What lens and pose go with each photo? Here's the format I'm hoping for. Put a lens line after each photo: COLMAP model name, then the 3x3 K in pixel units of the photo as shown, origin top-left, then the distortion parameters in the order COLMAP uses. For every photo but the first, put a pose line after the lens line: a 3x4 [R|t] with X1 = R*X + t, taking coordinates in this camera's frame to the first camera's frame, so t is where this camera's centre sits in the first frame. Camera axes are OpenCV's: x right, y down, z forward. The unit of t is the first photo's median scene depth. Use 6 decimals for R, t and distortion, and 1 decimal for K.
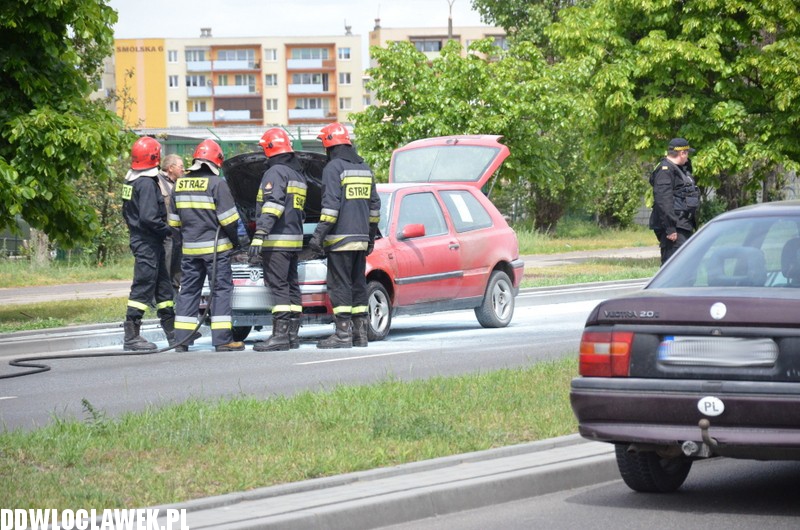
lens RADIAL K [[3878.7, 0, 400.0], [0, 3878.7, 264.9], [0, 0, 1]] dist [0.139845, 5.957622]
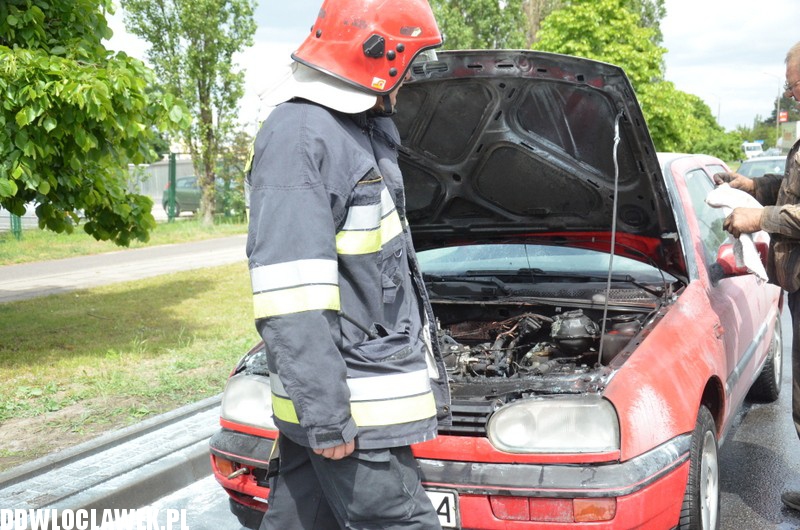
lens RADIAL K [[962.3, 0, 400.0], [0, 962.3, 268.2], [0, 0, 1]] dist [-0.023054, -0.018534]
pose [[0.999180, -0.017690, 0.036412, -0.026465], [0.014943, 0.997118, 0.074379, -0.011360], [-0.037623, -0.073774, 0.996565, 0.631498]]
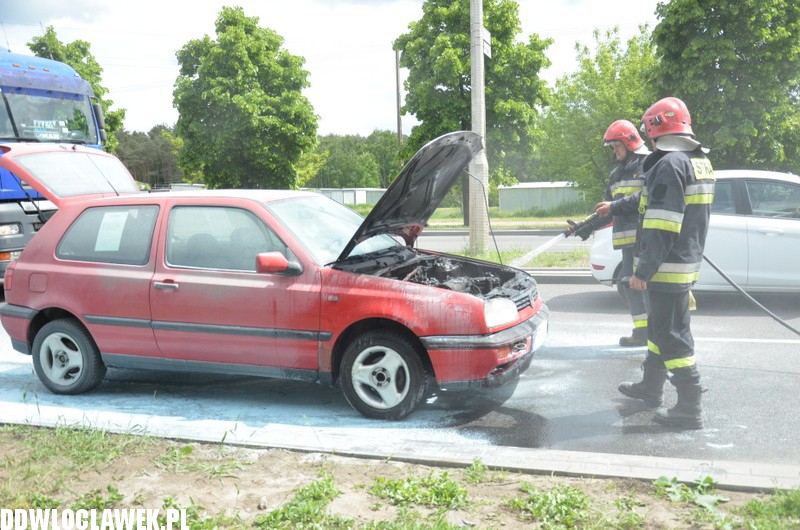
lens RADIAL K [[866.6, 0, 401.4], [0, 866.6, 276.7], [0, 0, 1]] dist [-0.028557, -0.004012]
pose [[-0.157001, -0.077378, 0.984563, -0.133730], [0.057794, 0.994498, 0.087375, -0.012031], [-0.985906, 0.070619, -0.151665, 0.721036]]
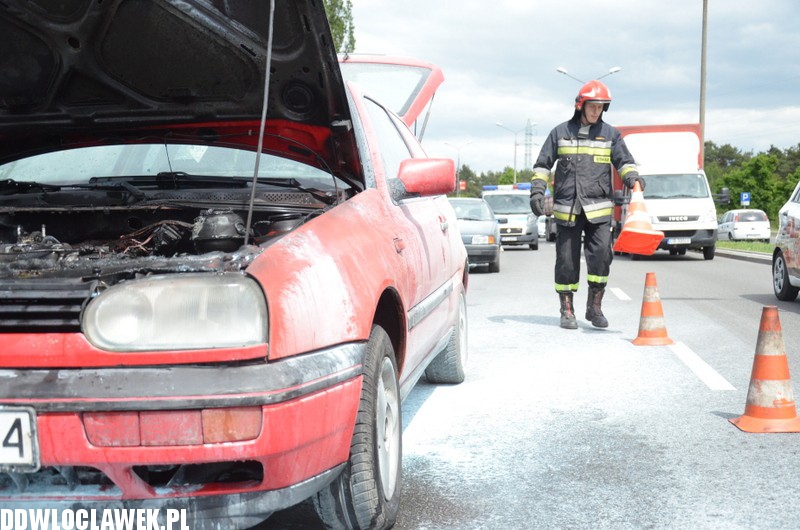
lens RADIAL K [[966.7, 0, 409.4], [0, 966.7, 282.3], [0, 0, 1]] dist [-0.028577, -0.007785]
pose [[0.934821, 0.001701, 0.355114, -0.021179], [-0.011570, 0.999604, 0.025670, -0.000860], [-0.354930, -0.028105, 0.934470, 0.644461]]
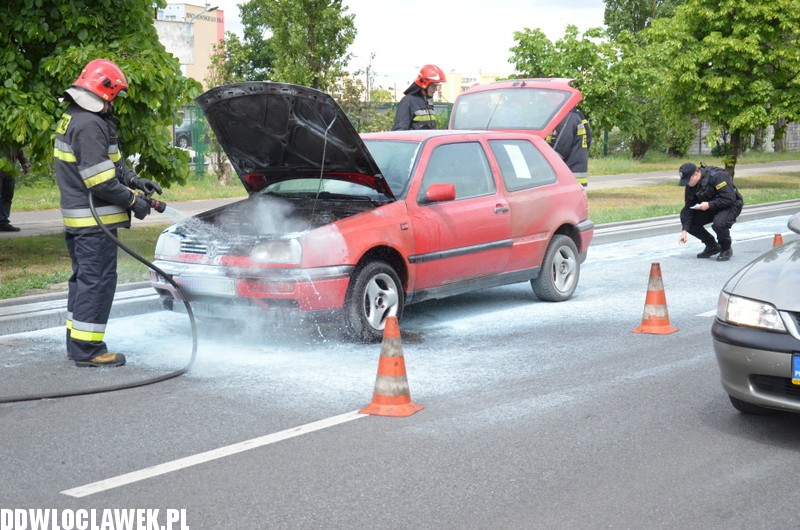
lens RADIAL K [[1299.3, 0, 396.6], [0, 1299.3, 286.4], [0, 0, 1]] dist [-0.016166, 0.098016]
pose [[0.988422, 0.039192, -0.146579, 0.023479], [-0.024309, 0.994489, 0.101982, -0.011468], [0.149768, -0.097238, 0.983928, 0.522567]]
